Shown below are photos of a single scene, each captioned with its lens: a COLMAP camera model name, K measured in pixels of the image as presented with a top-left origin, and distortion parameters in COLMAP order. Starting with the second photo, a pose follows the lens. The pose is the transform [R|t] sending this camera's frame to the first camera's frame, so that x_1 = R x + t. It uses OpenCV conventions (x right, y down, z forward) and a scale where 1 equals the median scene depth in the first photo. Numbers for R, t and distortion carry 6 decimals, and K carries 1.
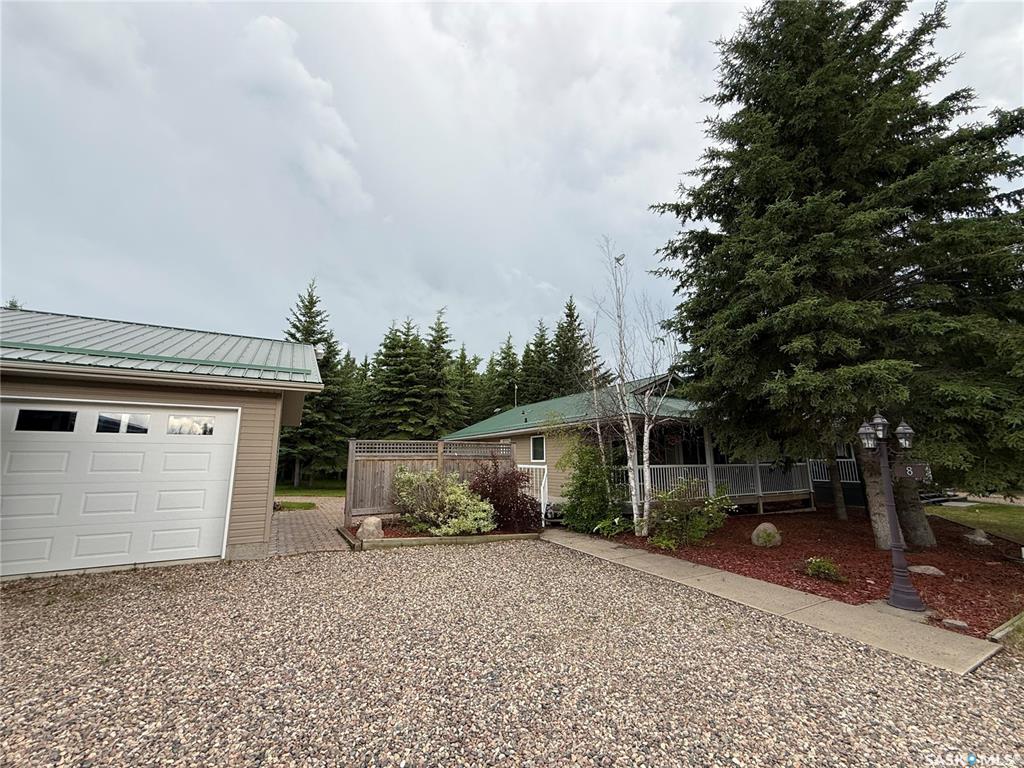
lens RADIAL K [[408.4, 0, 507.7], [0, 408.4, 383.8], [0, 0, 1]] dist [0.001312, -0.000522]
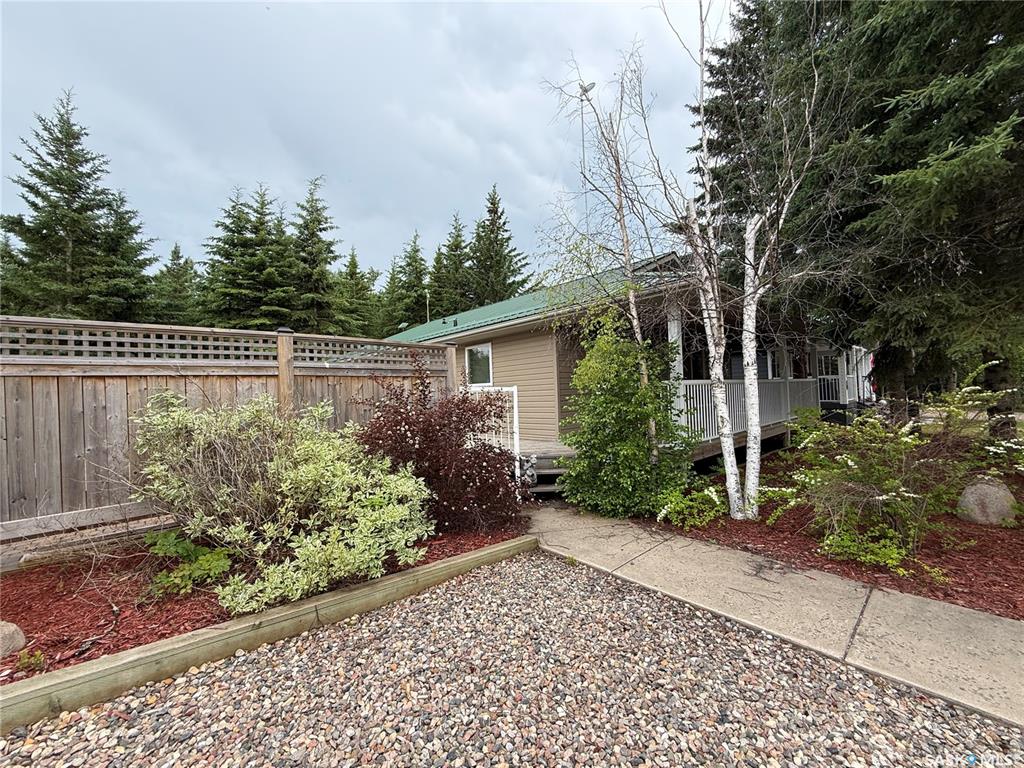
lens RADIAL K [[408.4, 0, 508.4], [0, 408.4, 383.0], [0, 0, 1]] dist [0.001312, -0.000522]
pose [[0.971731, -0.026947, 0.234547, -0.016858], [-0.009381, 0.988273, 0.152411, 0.051698], [-0.235904, -0.150303, 0.960083, 0.221855]]
